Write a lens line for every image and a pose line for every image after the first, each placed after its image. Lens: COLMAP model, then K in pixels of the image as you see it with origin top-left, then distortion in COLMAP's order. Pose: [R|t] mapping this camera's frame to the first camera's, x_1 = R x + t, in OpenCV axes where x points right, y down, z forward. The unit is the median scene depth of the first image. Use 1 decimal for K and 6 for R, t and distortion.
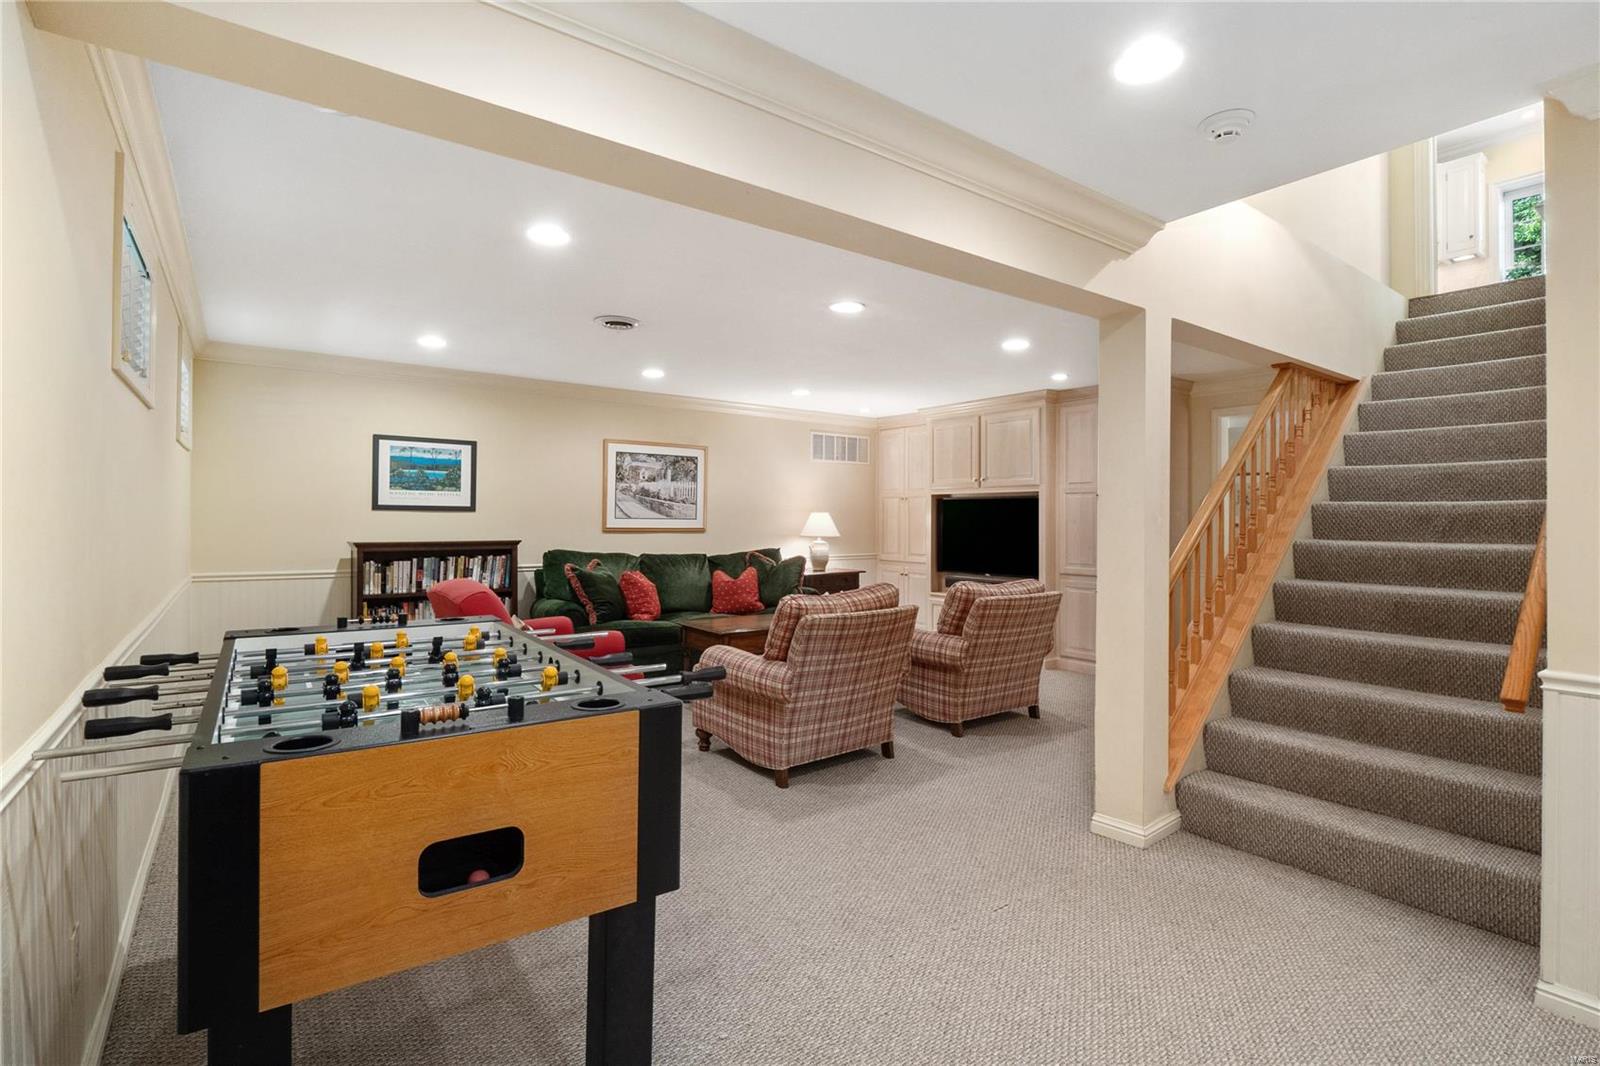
lens RADIAL K [[749.4, 0, 799.1], [0, 749.4, 530.9], [0, 0, 1]] dist [-0.003837, -0.001963]
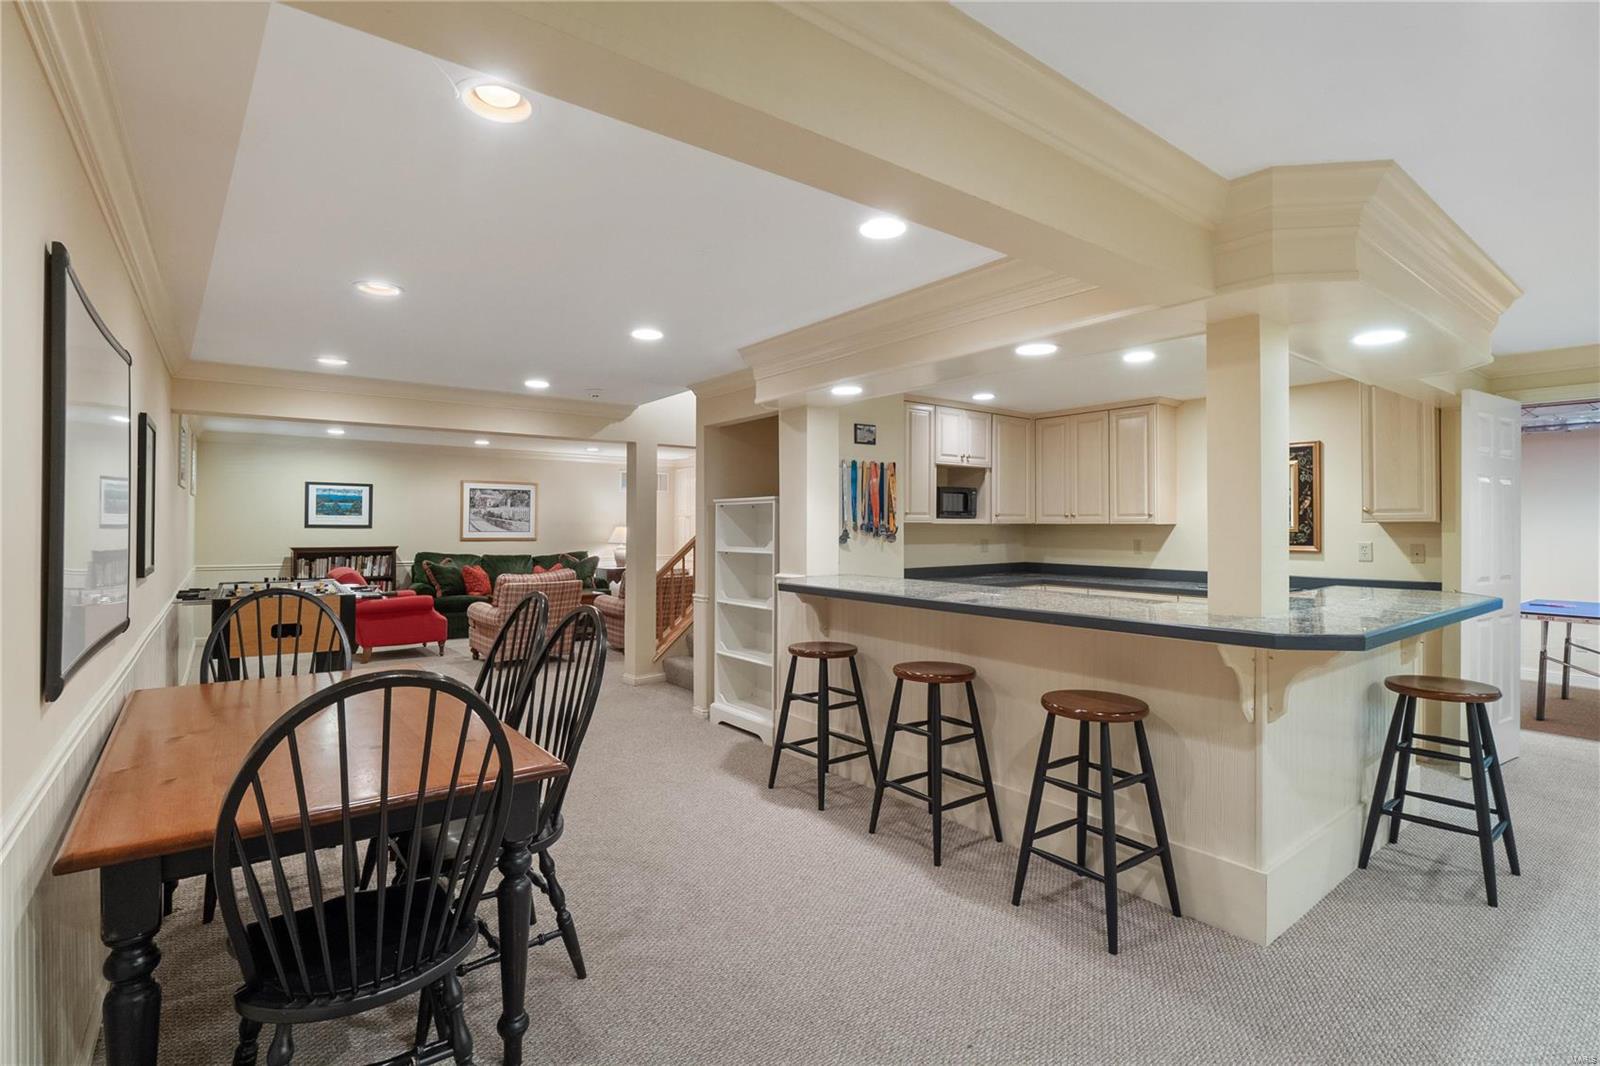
lens RADIAL K [[749.4, 0, 800.0], [0, 749.4, 527.3], [0, 0, 1]] dist [-0.003837, -0.001963]
pose [[0.999797, 0.000061, 0.020161, 0.465008], [0.000133, 0.999954, -0.009639, -0.012557], [-0.020160, 0.009640, 0.999750, -0.636200]]
